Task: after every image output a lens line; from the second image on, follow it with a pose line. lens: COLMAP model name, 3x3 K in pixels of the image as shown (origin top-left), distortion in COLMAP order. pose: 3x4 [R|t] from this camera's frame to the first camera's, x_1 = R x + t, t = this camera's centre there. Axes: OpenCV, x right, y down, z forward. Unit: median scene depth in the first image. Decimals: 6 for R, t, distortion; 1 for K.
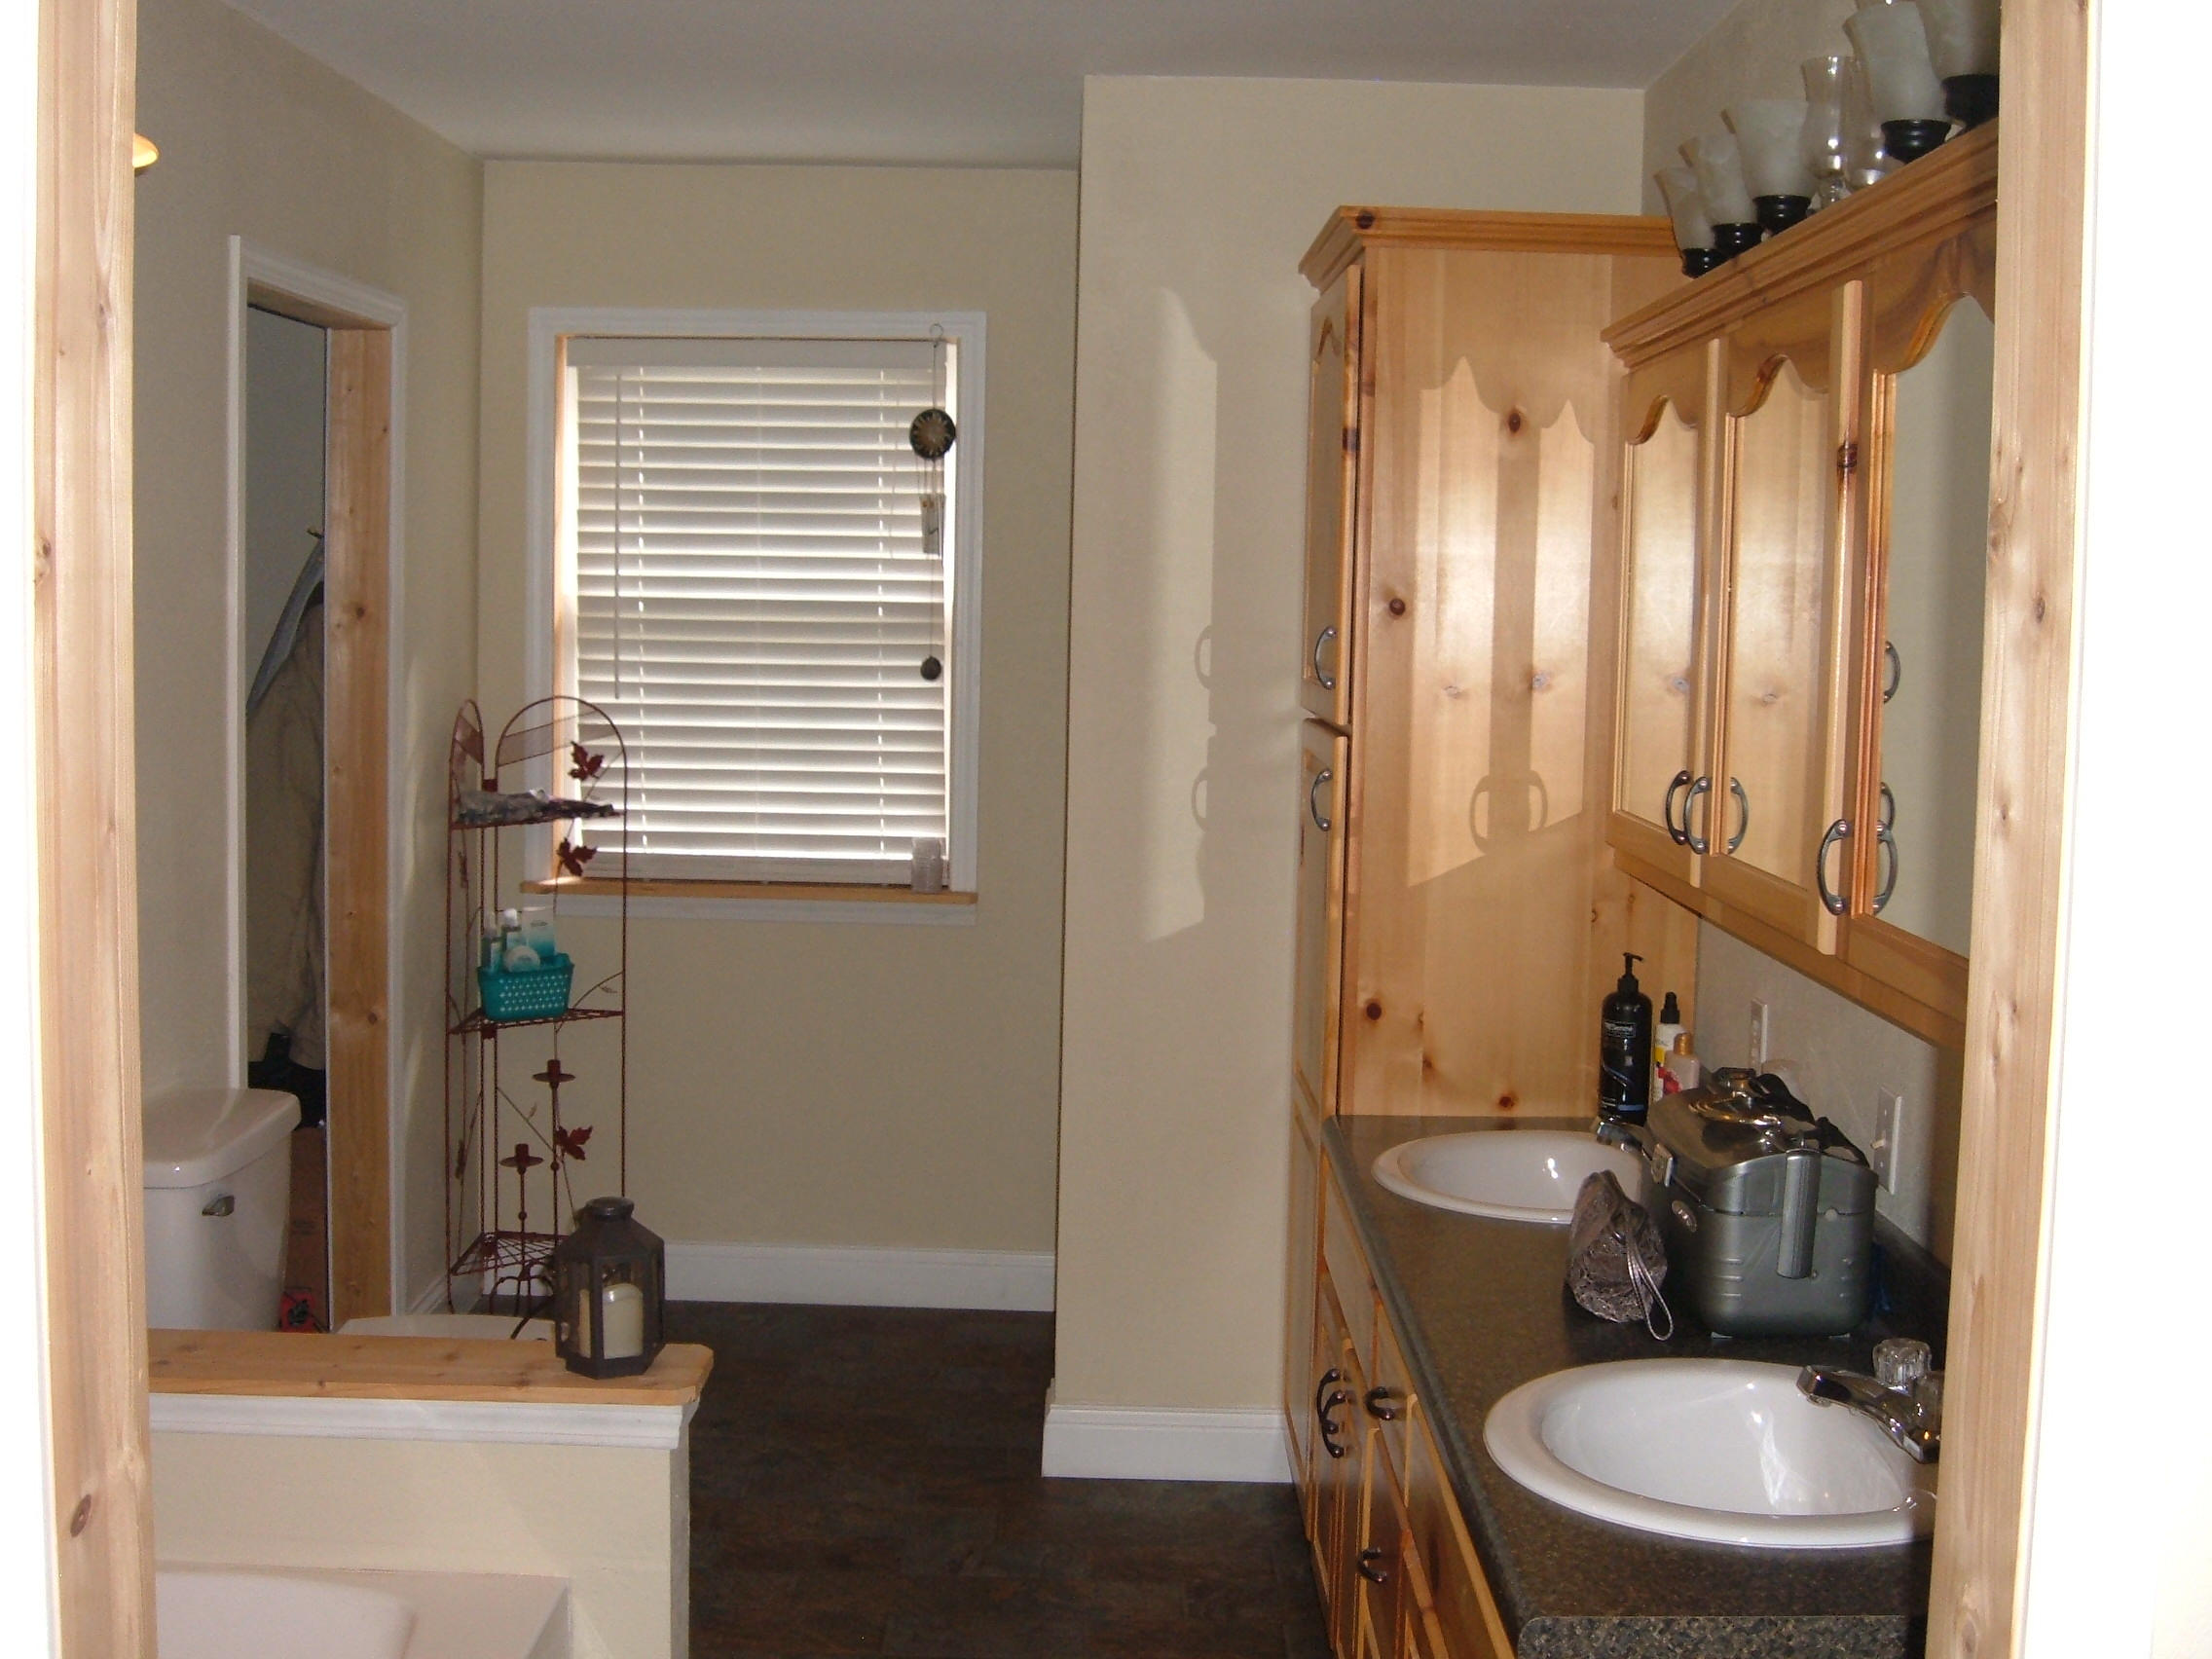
lens RADIAL K [[2542.6, 0, 1110.4], [0, 2542.6, 826.6], [0, 0, 1]] dist [-0.109872, 0.000000]
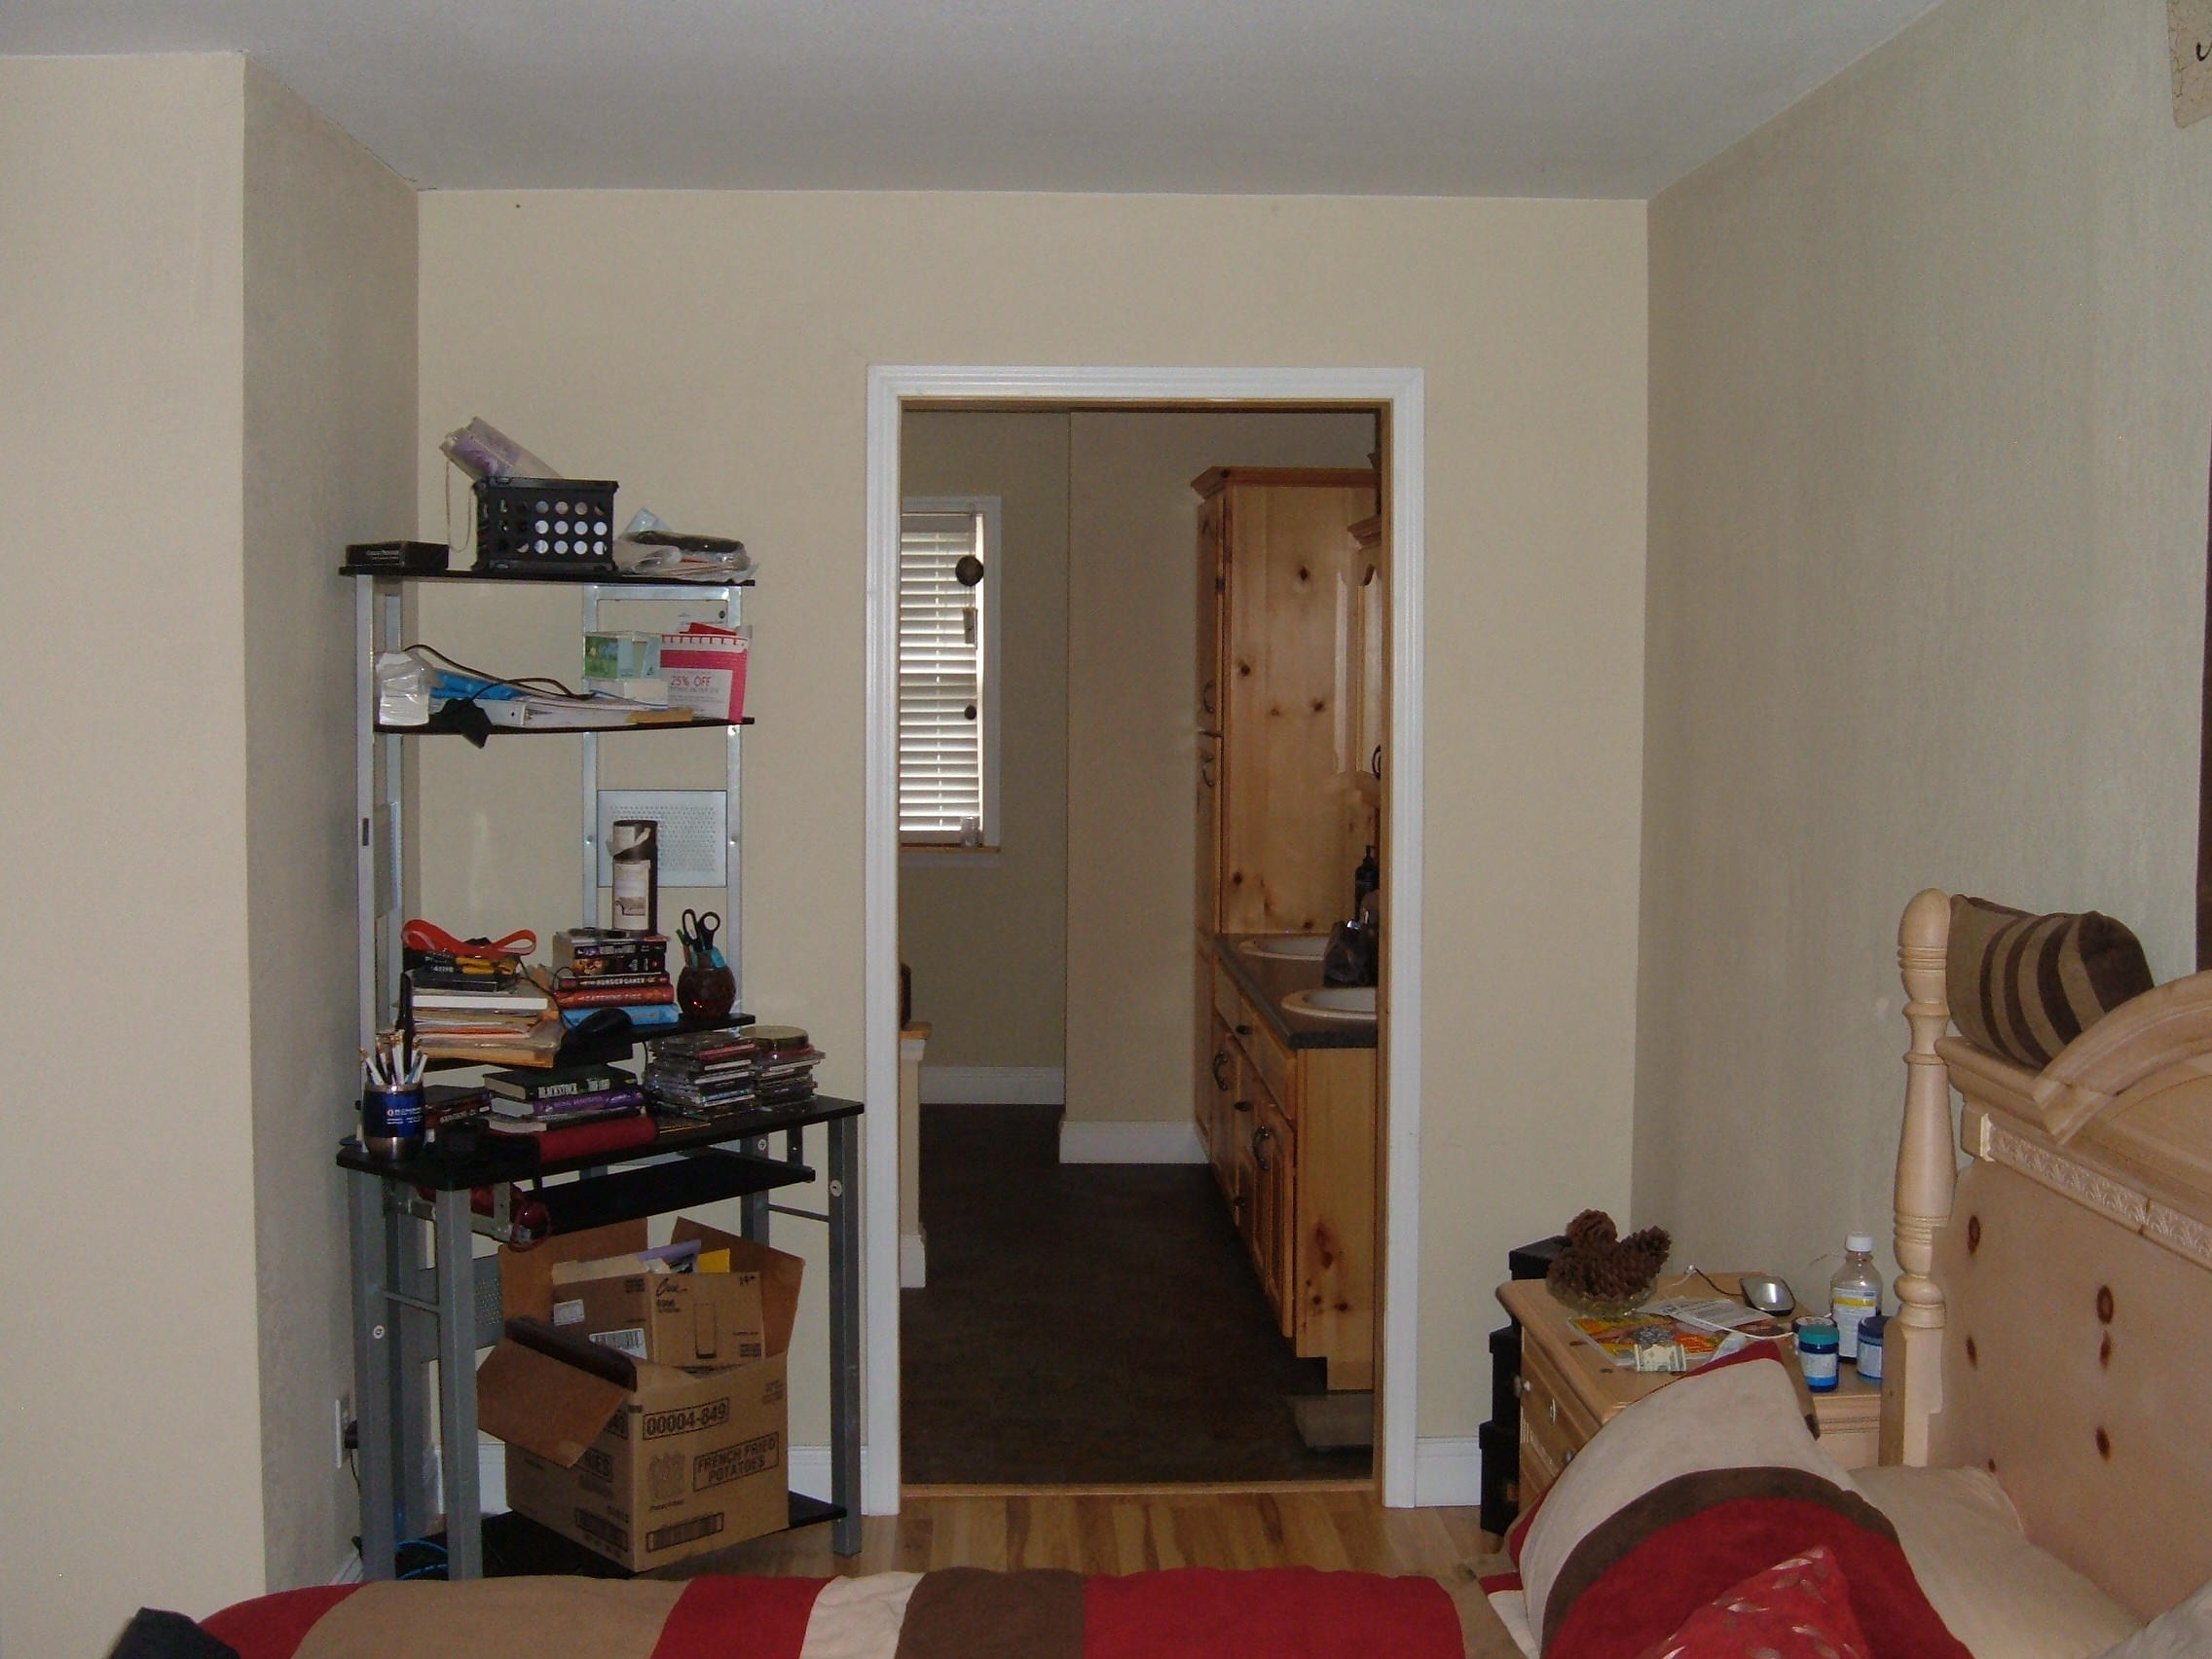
lens RADIAL K [[2542.6, 0, 1103.5], [0, 2542.6, 828.9], [0, 0, 1]] dist [-0.109872, 0.000000]
pose [[0.998869, -0.018921, 0.043629, -0.057821], [0.020088, 0.999448, -0.026466, 0.058517], [-0.043104, 0.027312, 0.998697, -0.652154]]
